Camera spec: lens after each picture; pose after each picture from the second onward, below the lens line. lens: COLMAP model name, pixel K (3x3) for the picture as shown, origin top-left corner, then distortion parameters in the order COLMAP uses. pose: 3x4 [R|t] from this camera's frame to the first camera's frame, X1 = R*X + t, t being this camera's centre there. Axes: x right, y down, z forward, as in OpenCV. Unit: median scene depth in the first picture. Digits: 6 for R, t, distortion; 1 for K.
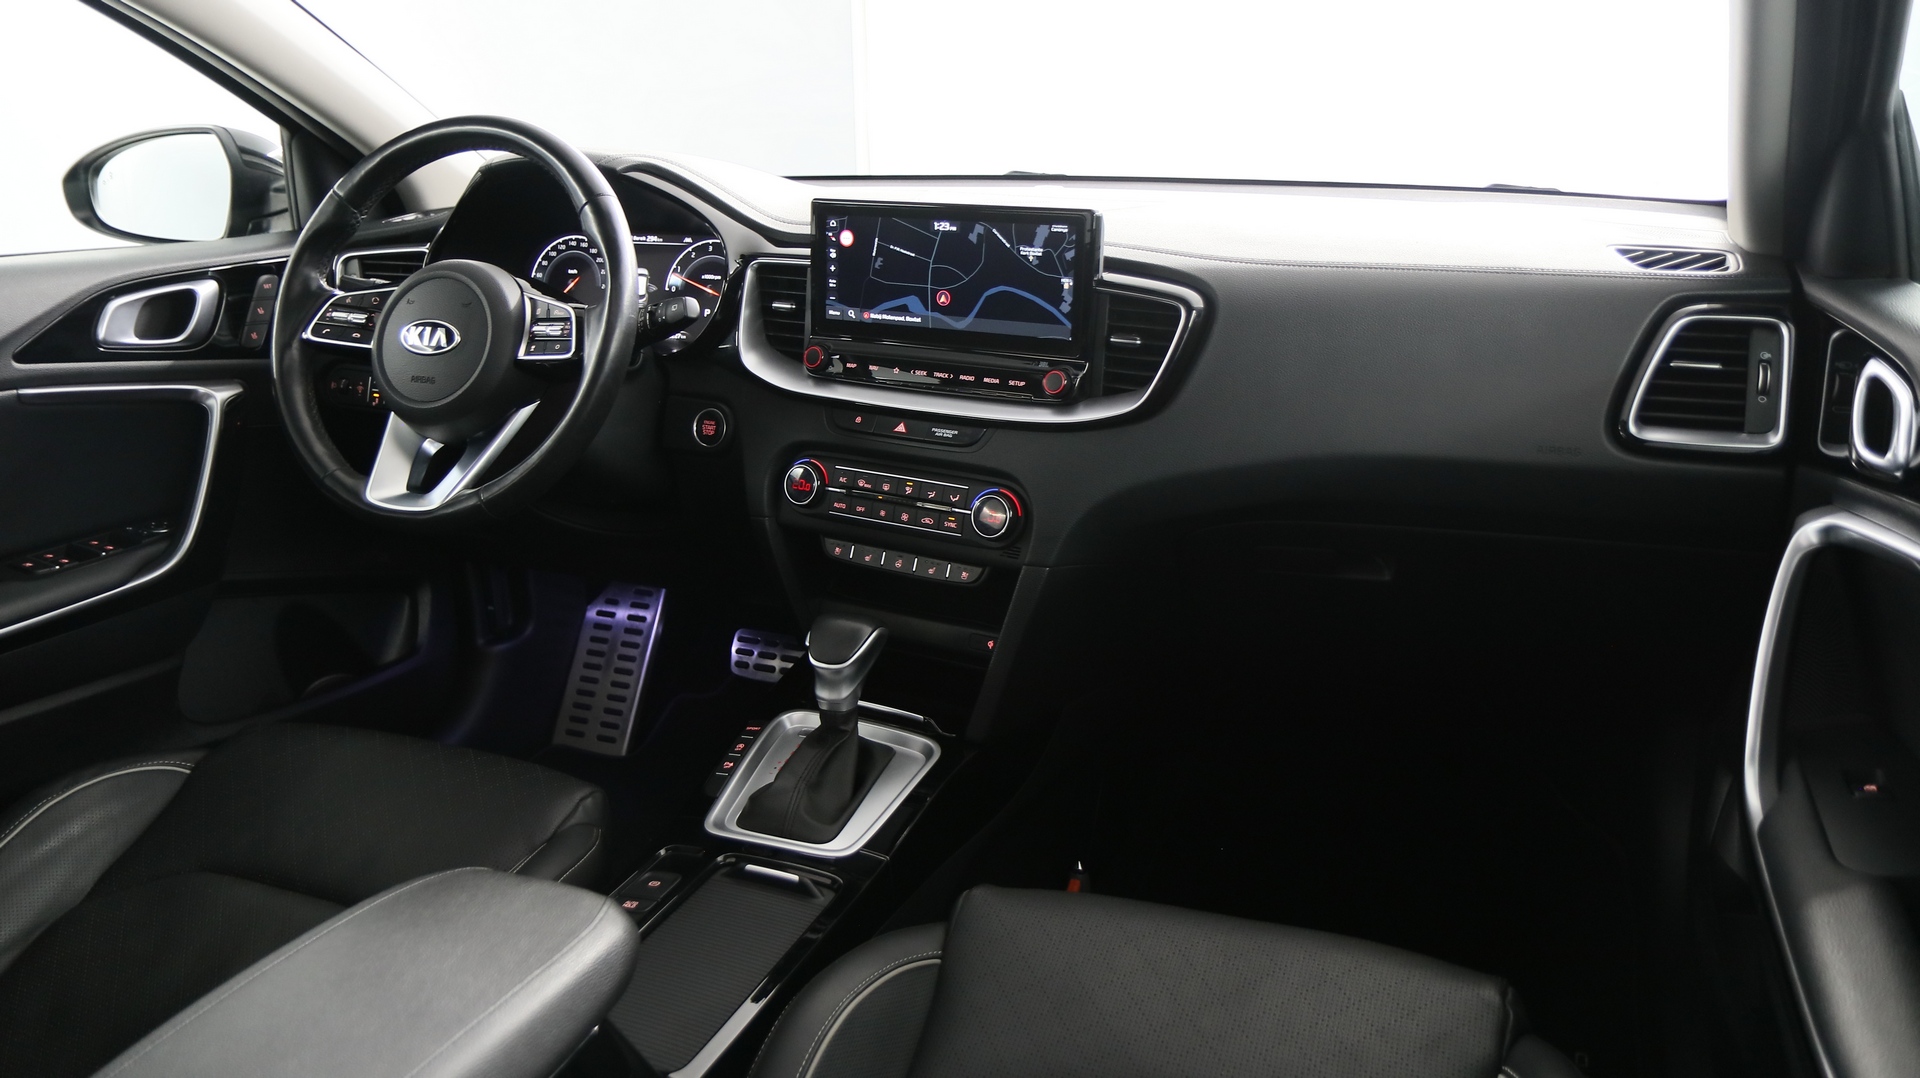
lens RADIAL K [[1412.4, 0, 918.2], [0, 1412.4, 551.3], [0, 0, 1]] dist [-0.005554, 0.005784]
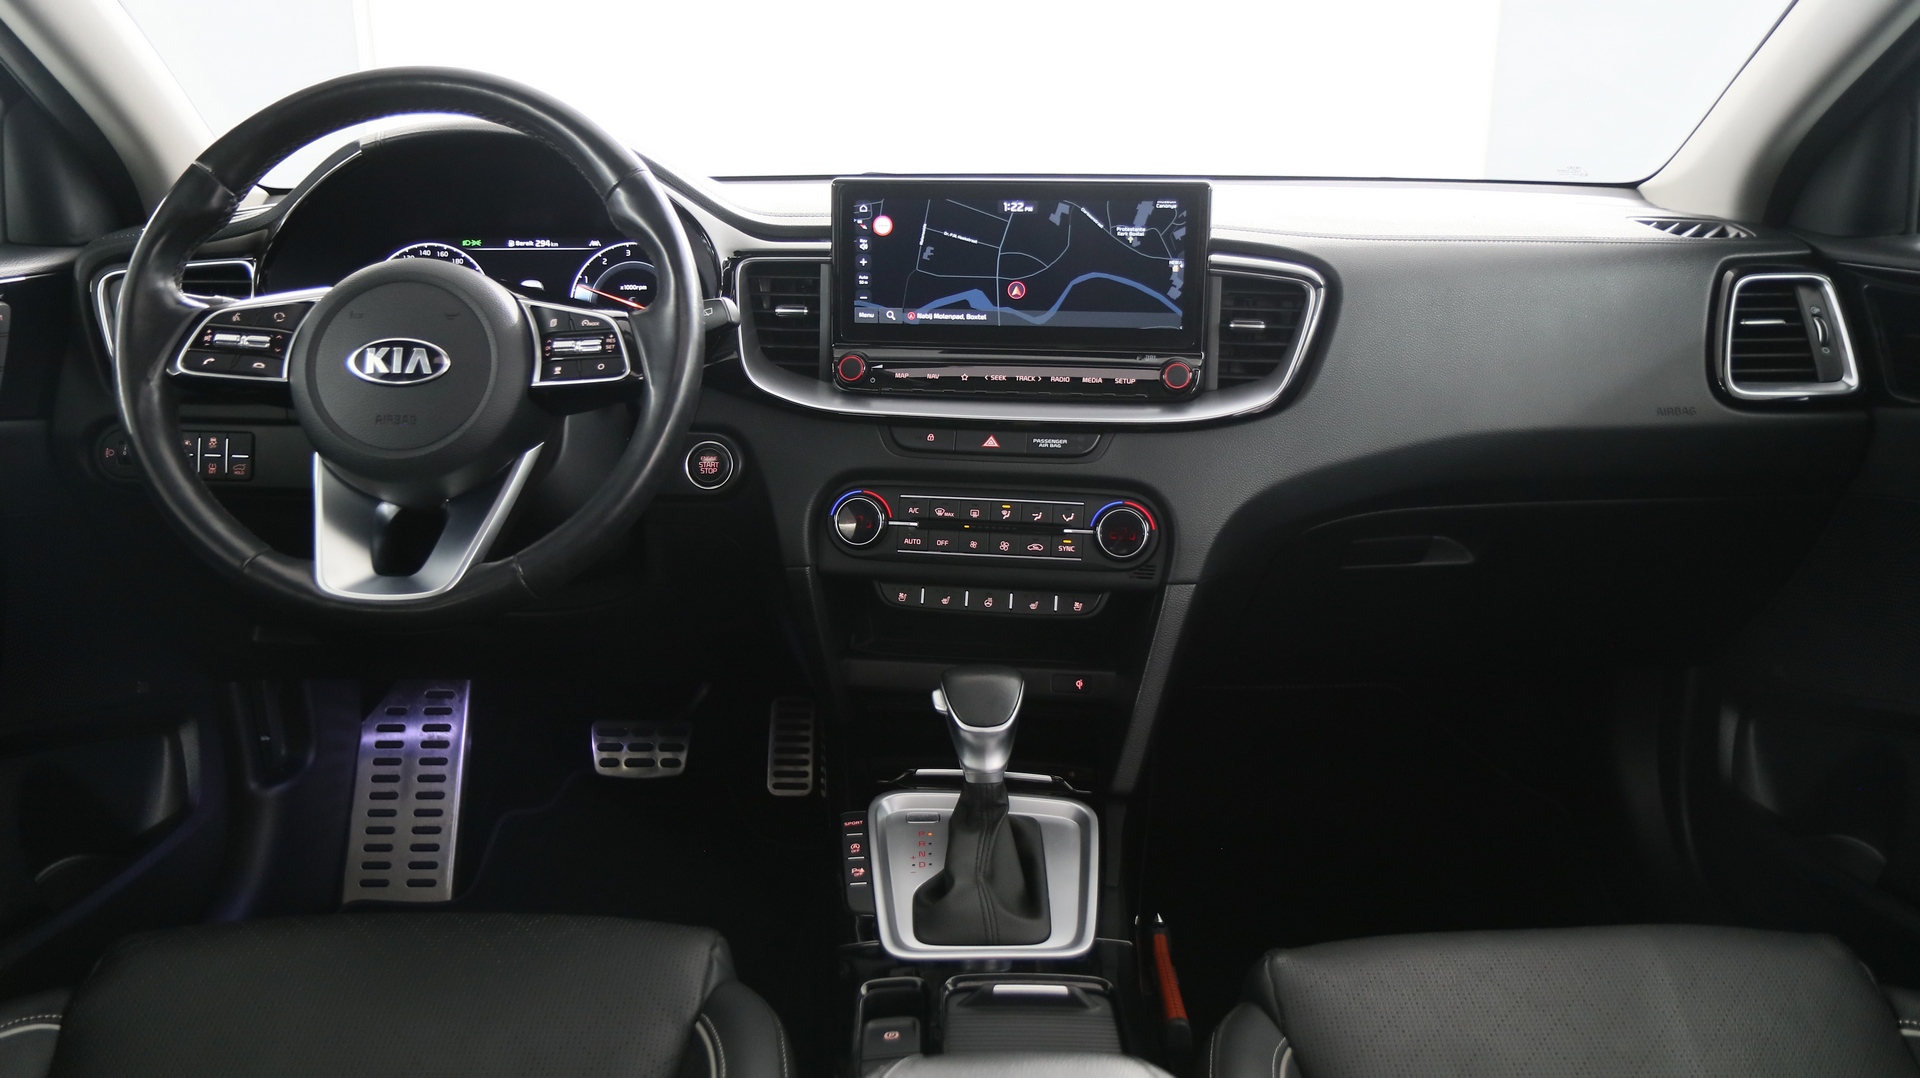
lens RADIAL K [[1412.4, 0, 927.7], [0, 1412.4, 562.2], [0, 0, 1]] dist [-0.005554, 0.005784]
pose [[0.922664, -0.099181, 0.372631, -0.366766], [0.111332, 0.993721, -0.011173, -0.010141], [-0.369183, 0.051794, 0.927912, 0.224446]]
